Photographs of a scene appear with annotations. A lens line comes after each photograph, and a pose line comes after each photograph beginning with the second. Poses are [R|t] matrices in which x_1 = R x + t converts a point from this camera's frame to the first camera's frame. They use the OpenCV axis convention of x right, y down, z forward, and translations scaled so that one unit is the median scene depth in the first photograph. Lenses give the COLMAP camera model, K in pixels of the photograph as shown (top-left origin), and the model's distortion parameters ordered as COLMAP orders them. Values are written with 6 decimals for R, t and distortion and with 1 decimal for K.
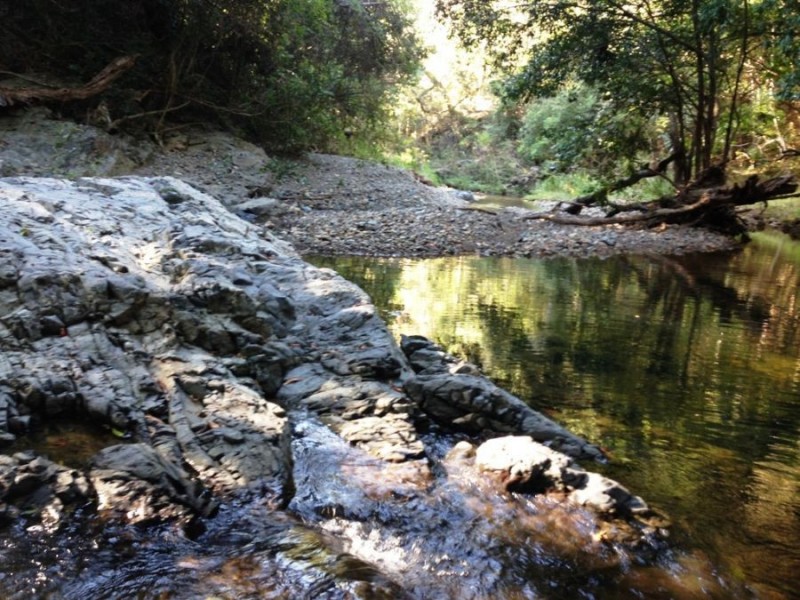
lens RADIAL K [[734.6, 0, 400.0], [0, 734.6, 300.0], [0, 0, 1]] dist [0.158223, -0.286288]
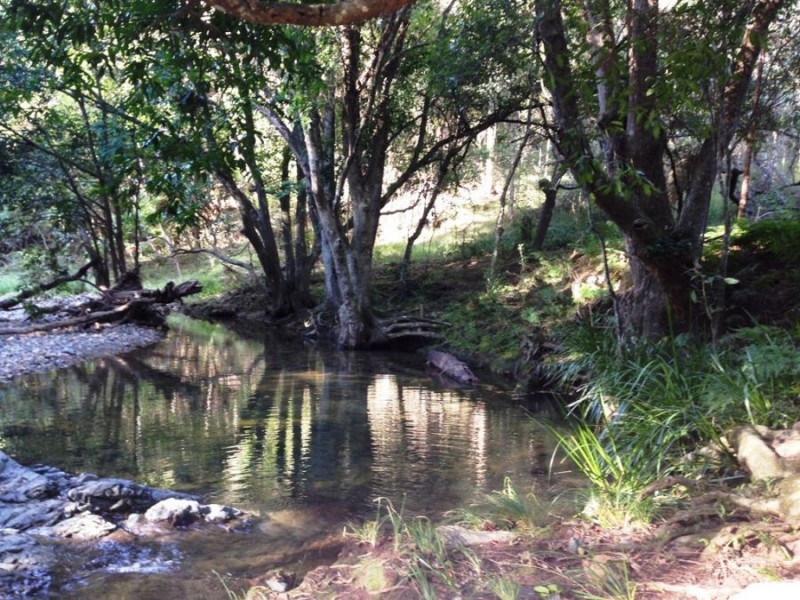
lens RADIAL K [[734.6, 0, 400.0], [0, 734.6, 300.0], [0, 0, 1]] dist [0.158223, -0.286288]
pose [[0.703122, -0.107114, 0.702955, -0.132186], [0.175816, 0.984082, -0.025906, -0.029434], [-0.688991, 0.141806, 0.710762, -0.150813]]
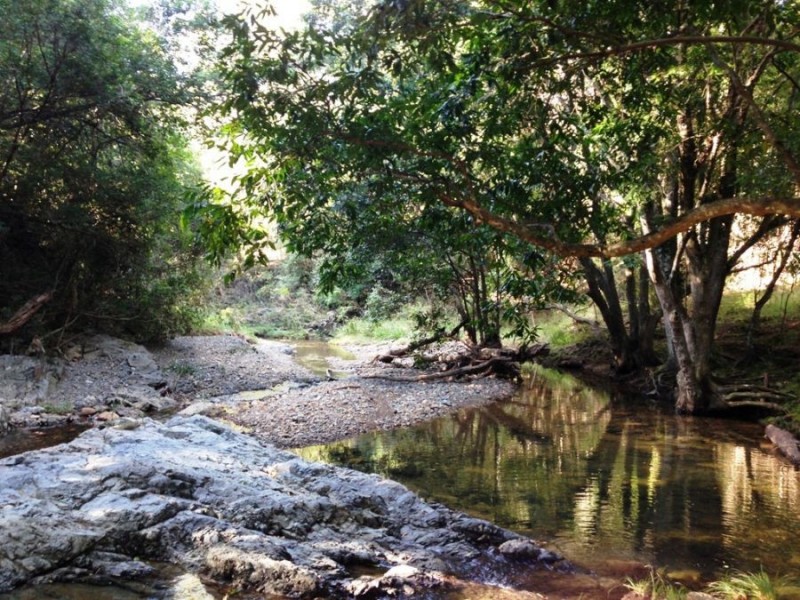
lens RADIAL K [[734.6, 0, 400.0], [0, 734.6, 300.0], [0, 0, 1]] dist [0.158223, -0.286288]
pose [[0.947678, -0.080814, 0.308830, -0.194953], [0.129799, 0.981393, -0.141493, -0.067087], [-0.291649, 0.174176, 0.940534, -0.311050]]
